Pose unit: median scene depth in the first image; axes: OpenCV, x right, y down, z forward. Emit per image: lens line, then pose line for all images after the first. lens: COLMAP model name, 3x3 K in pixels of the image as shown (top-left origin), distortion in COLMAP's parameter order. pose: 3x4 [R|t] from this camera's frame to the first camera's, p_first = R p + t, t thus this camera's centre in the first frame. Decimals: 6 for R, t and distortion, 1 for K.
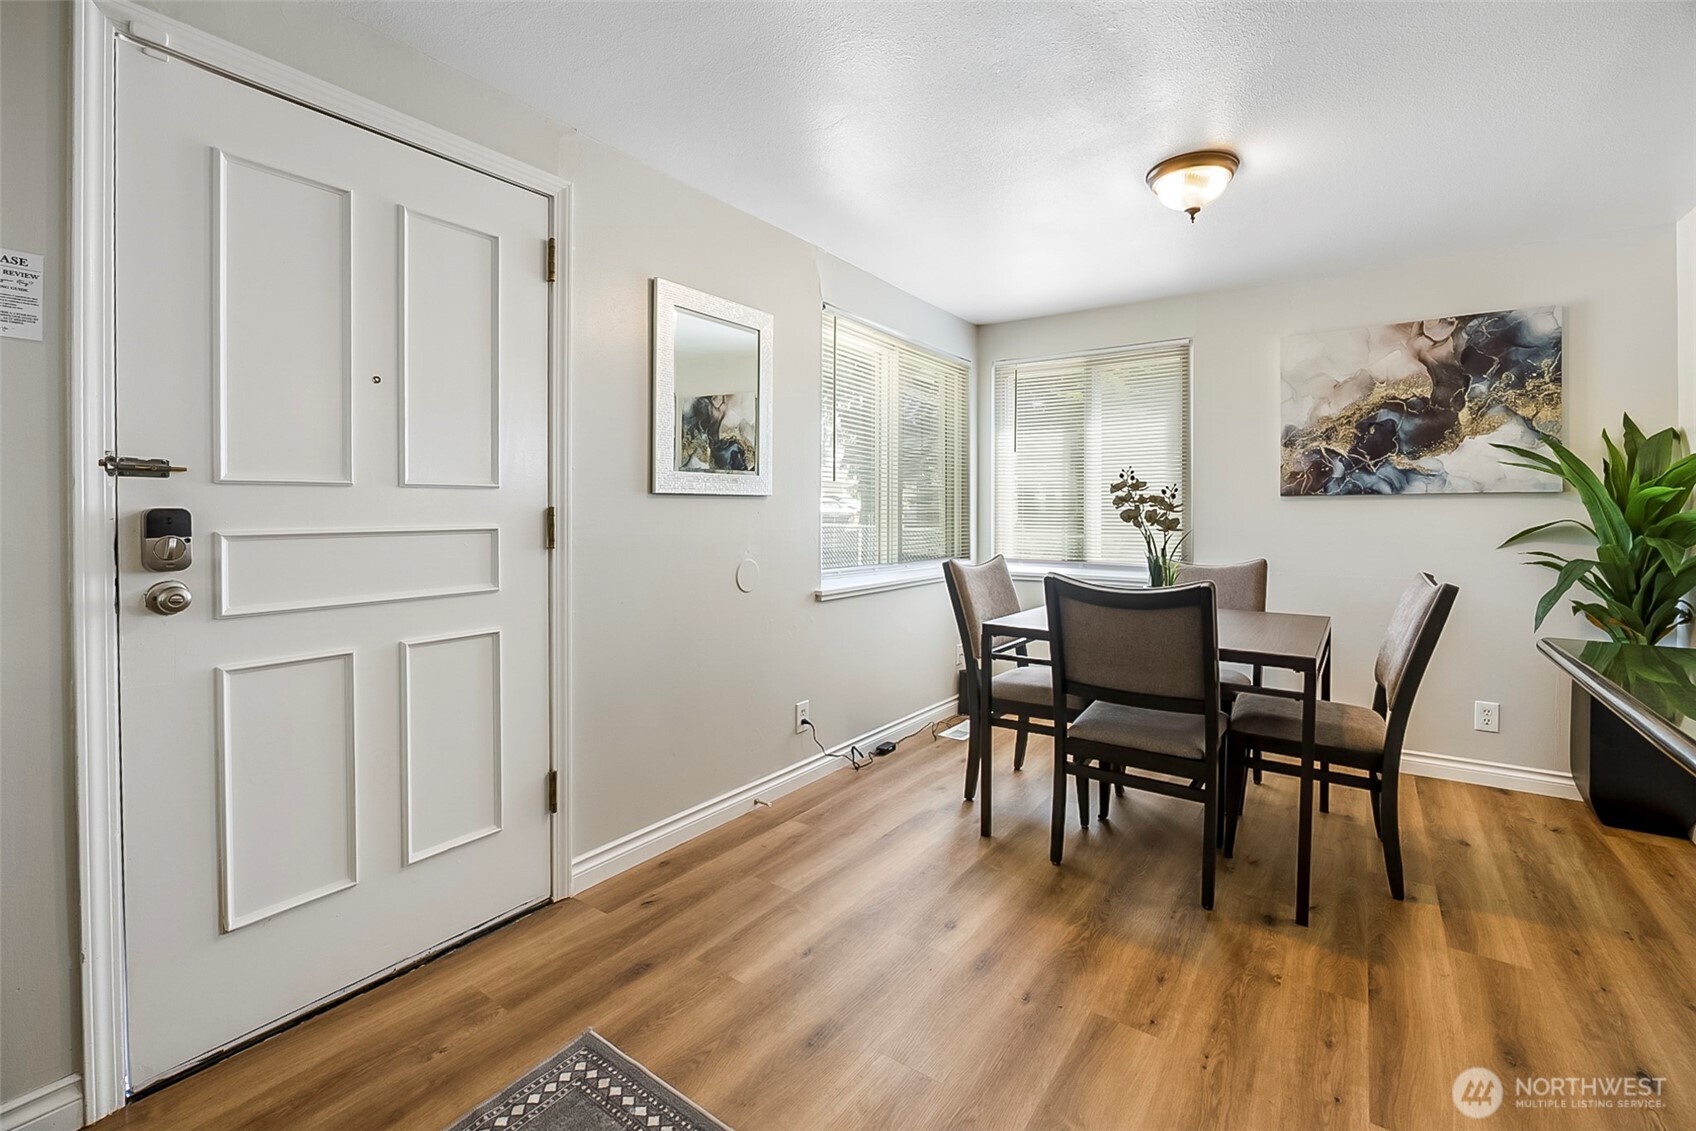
lens RADIAL K [[738.7, 0, 851.2], [0, 738.7, 516.8], [0, 0, 1]] dist [-0.008752, 0.000416]
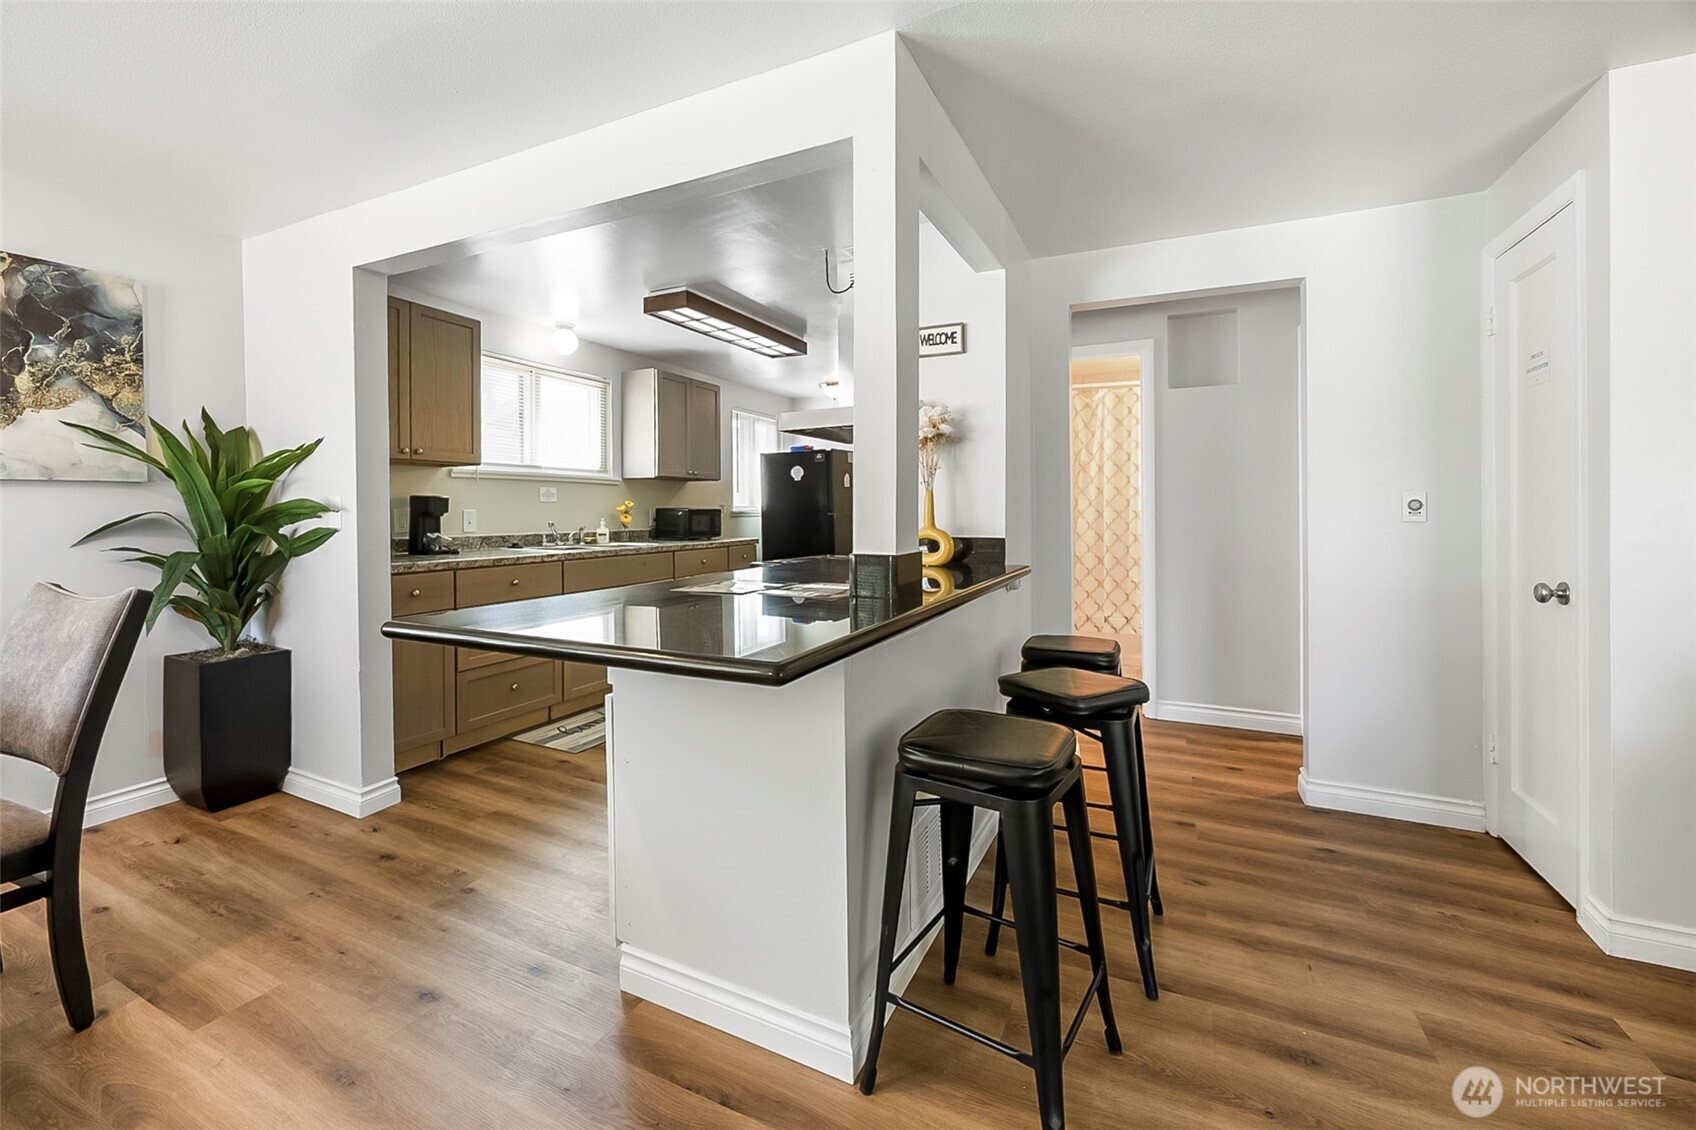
lens RADIAL K [[686.6, 0, 827.2], [0, 686.6, 512.7], [0, 0, 1]] dist [-0.001486, -0.000521]
pose [[-0.146211, -0.010806, 0.989194, -0.023190], [0.018120, 0.999743, 0.013599, 0.009237], [-0.989087, 0.019912, -0.145977, 0.273350]]
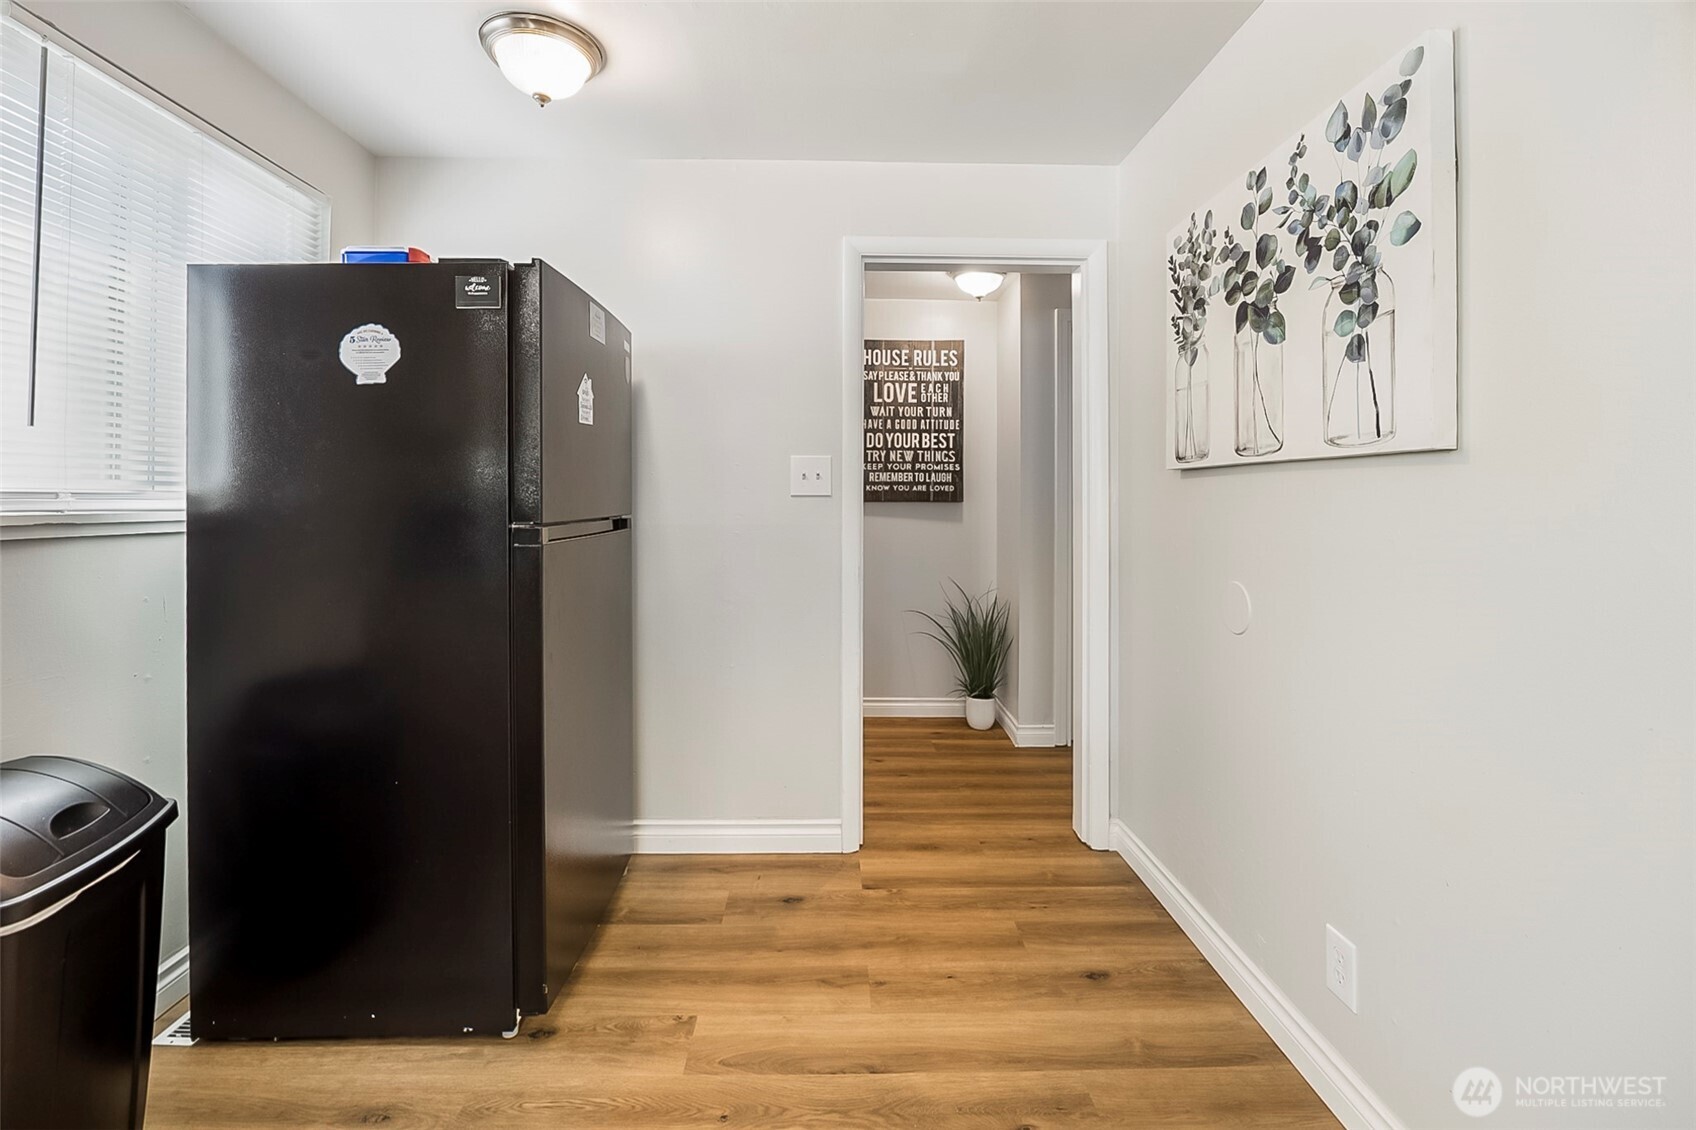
lens RADIAL K [[738.7, 0, 851.2], [0, 738.7, 516.3], [0, 0, 1]] dist [-0.008752, 0.000416]
pose [[-0.595794, -0.022759, 0.802815, 1.454717], [0.008078, 0.999378, 0.034327, 0.017586], [-0.803096, 0.026937, -0.595240, 0.092755]]
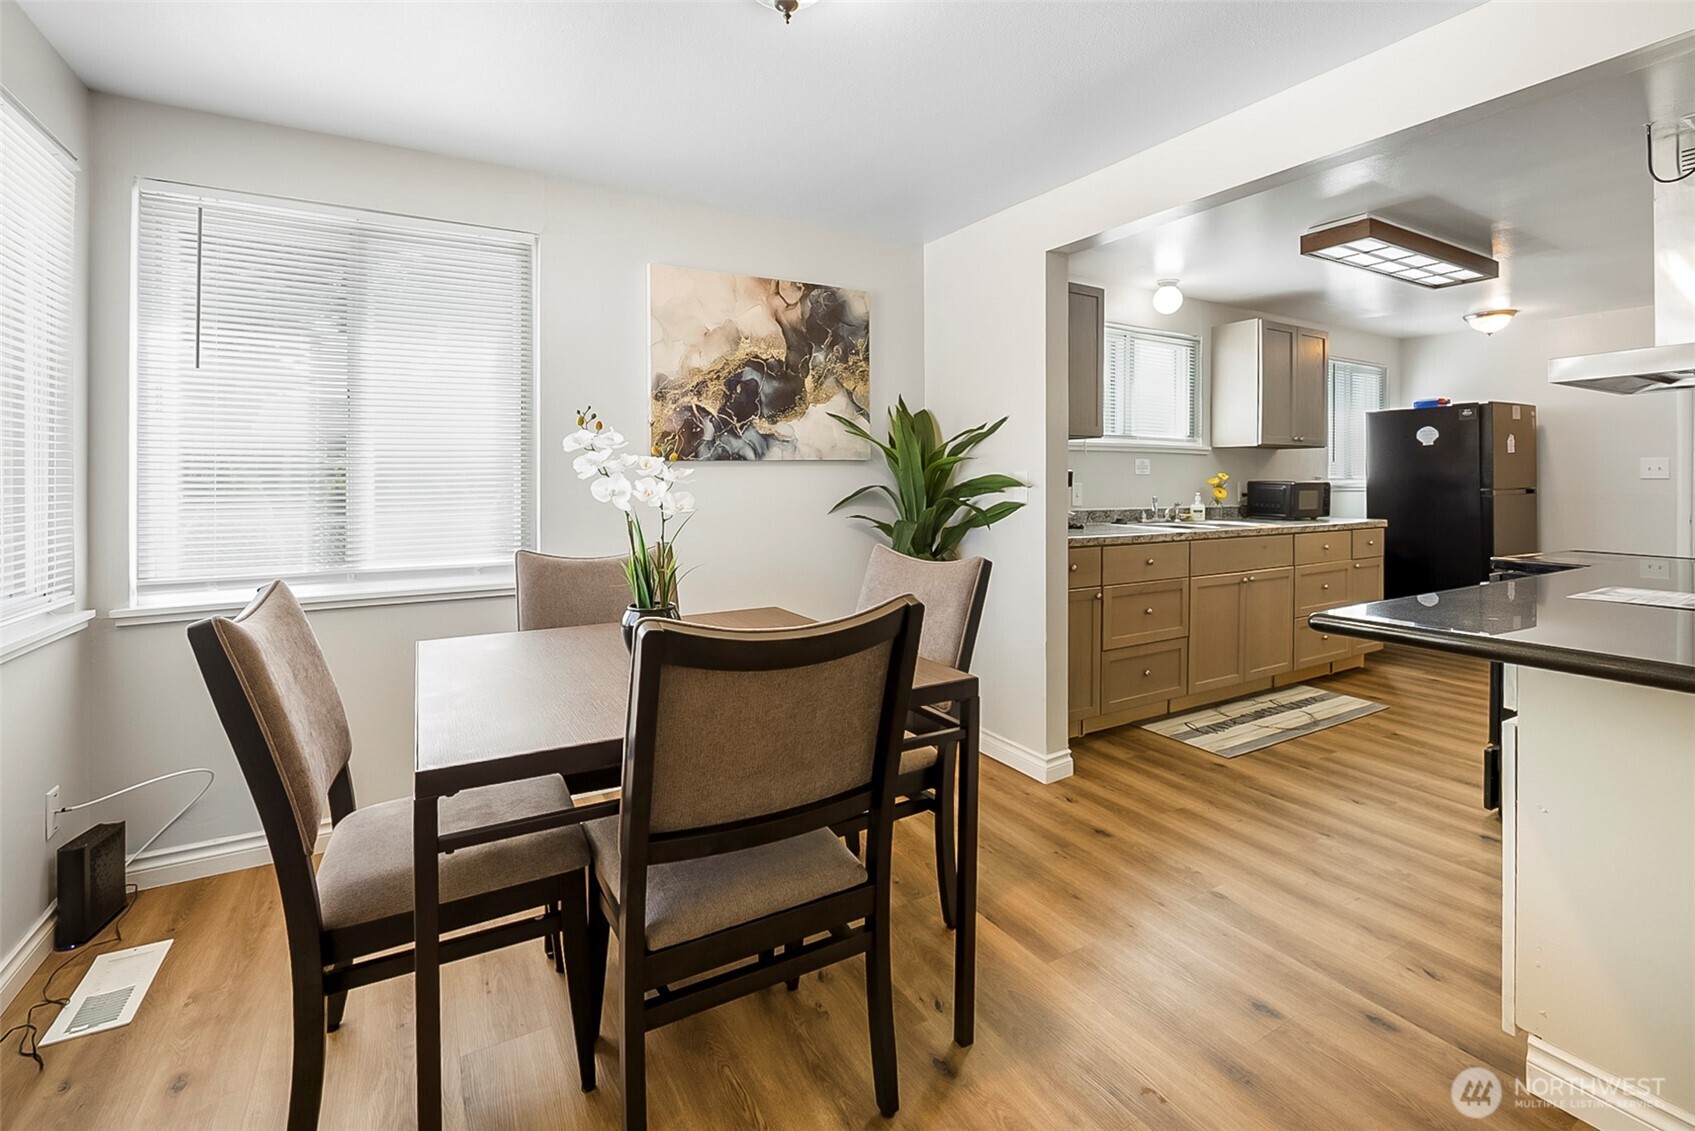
lens RADIAL K [[746.3, 0, 844.6], [0, 746.3, 476.9], [0, 0, 1]] dist [-0.010700, 0.000549]
pose [[0.421092, -0.004736, 0.907006, -0.075674], [0.015947, 0.999870, -0.002183, -0.006797], [-0.906878, 0.015383, 0.421113, 0.566755]]
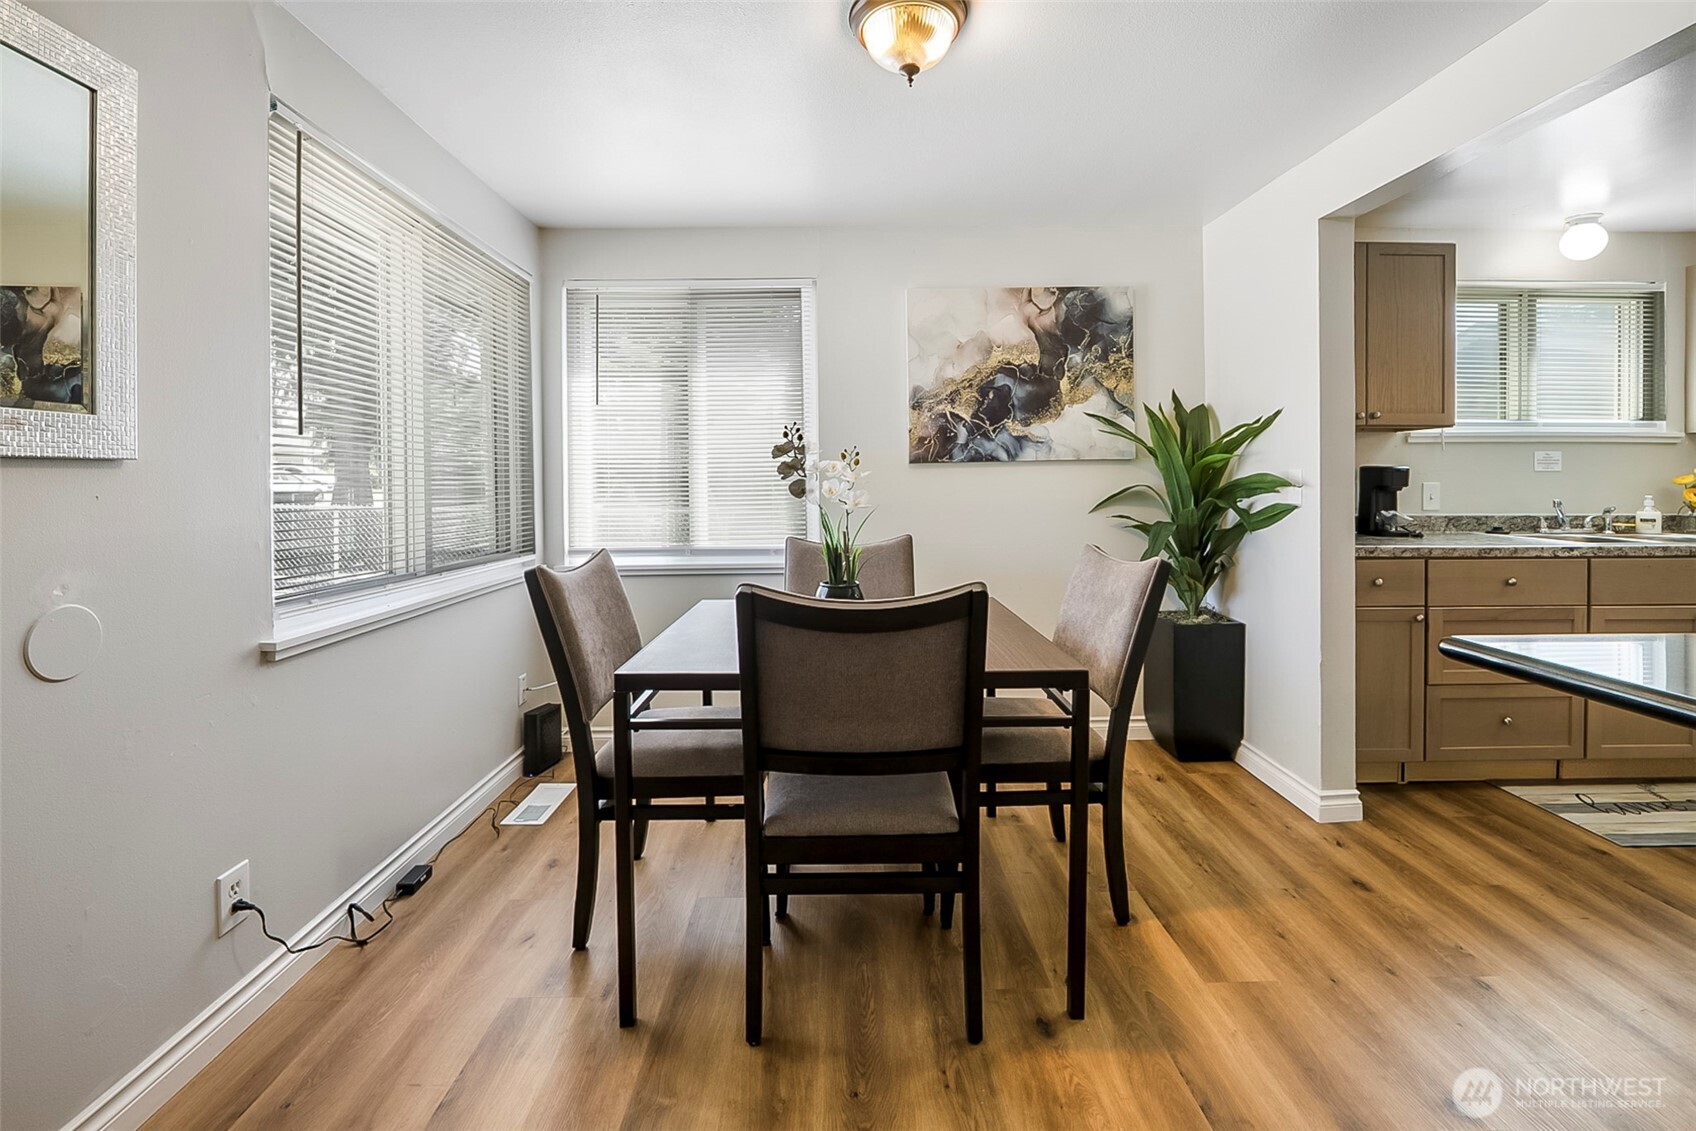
lens RADIAL K [[740.7, 0, 851.0], [0, 740.7, 484.5], [0, 0, 1]] dist [-0.010826, 0.000435]
pose [[0.809525, -0.014632, 0.586903, -0.014892], [0.017661, 0.999844, 0.000567, -0.004481], [-0.586819, 0.009906, 0.809657, 0.365293]]
